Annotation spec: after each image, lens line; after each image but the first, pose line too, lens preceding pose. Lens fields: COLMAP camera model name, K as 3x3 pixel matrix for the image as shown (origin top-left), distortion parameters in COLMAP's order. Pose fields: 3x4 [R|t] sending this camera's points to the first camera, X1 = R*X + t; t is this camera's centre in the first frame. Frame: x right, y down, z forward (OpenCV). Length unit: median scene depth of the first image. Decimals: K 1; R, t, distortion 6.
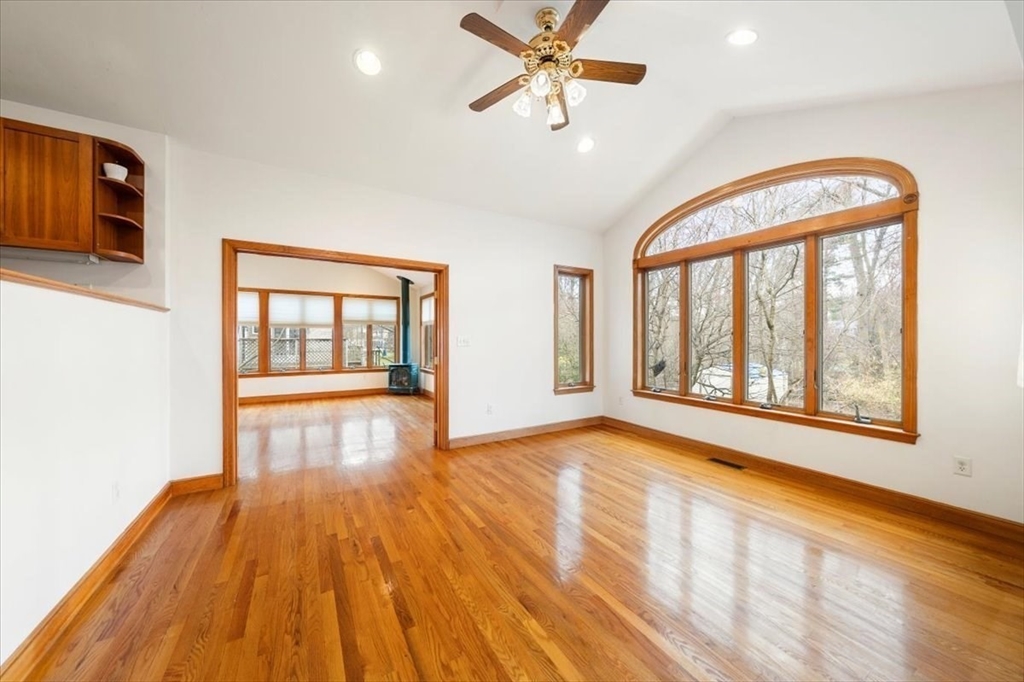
lens RADIAL K [[356.9, 0, 512.4], [0, 356.9, 339.6], [0, 0, 1]] dist [-0.002298, -0.000310]
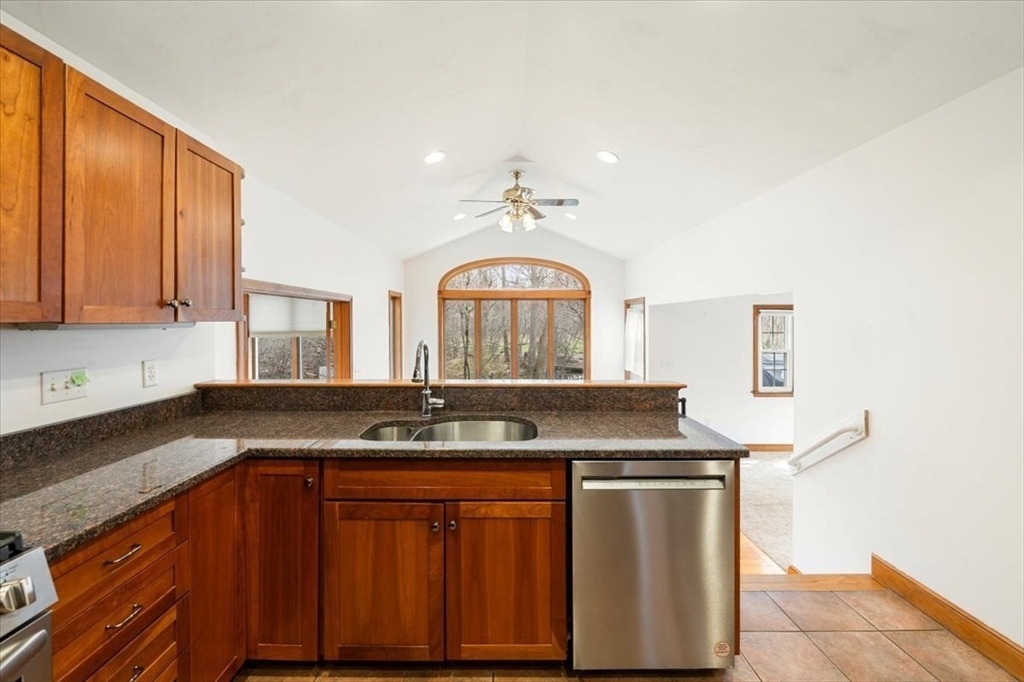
lens RADIAL K [[424.5, 0, 503.1], [0, 424.5, 321.8], [0, 0, 1]] dist [0.002067, -0.000722]
pose [[0.516857, -0.007974, 0.856035, -1.191943], [0.003680, 0.999968, 0.007093, -0.180544], [-0.856064, -0.000515, 0.516870, 0.045869]]
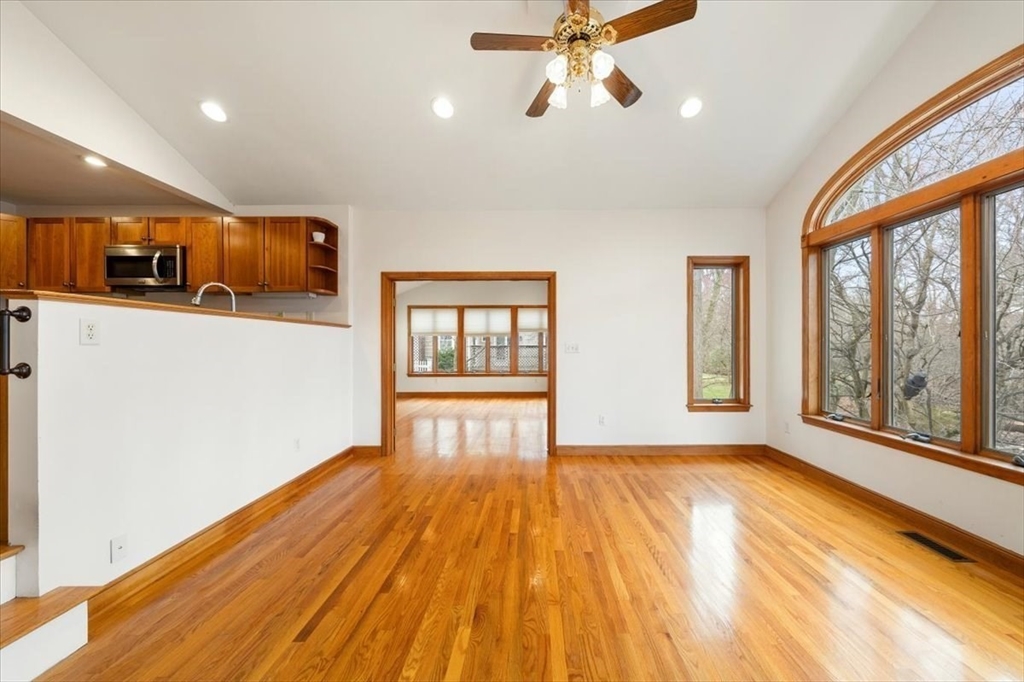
lens RADIAL K [[356.9, 0, 507.7], [0, 356.9, 345.6], [0, 0, 1]] dist [-0.002298, -0.000310]
pose [[0.853889, -0.004183, -0.520439, 0.294573], [0.003347, 0.999991, -0.002546, 0.000217], [0.520445, 0.000432, 0.853895, 0.092439]]
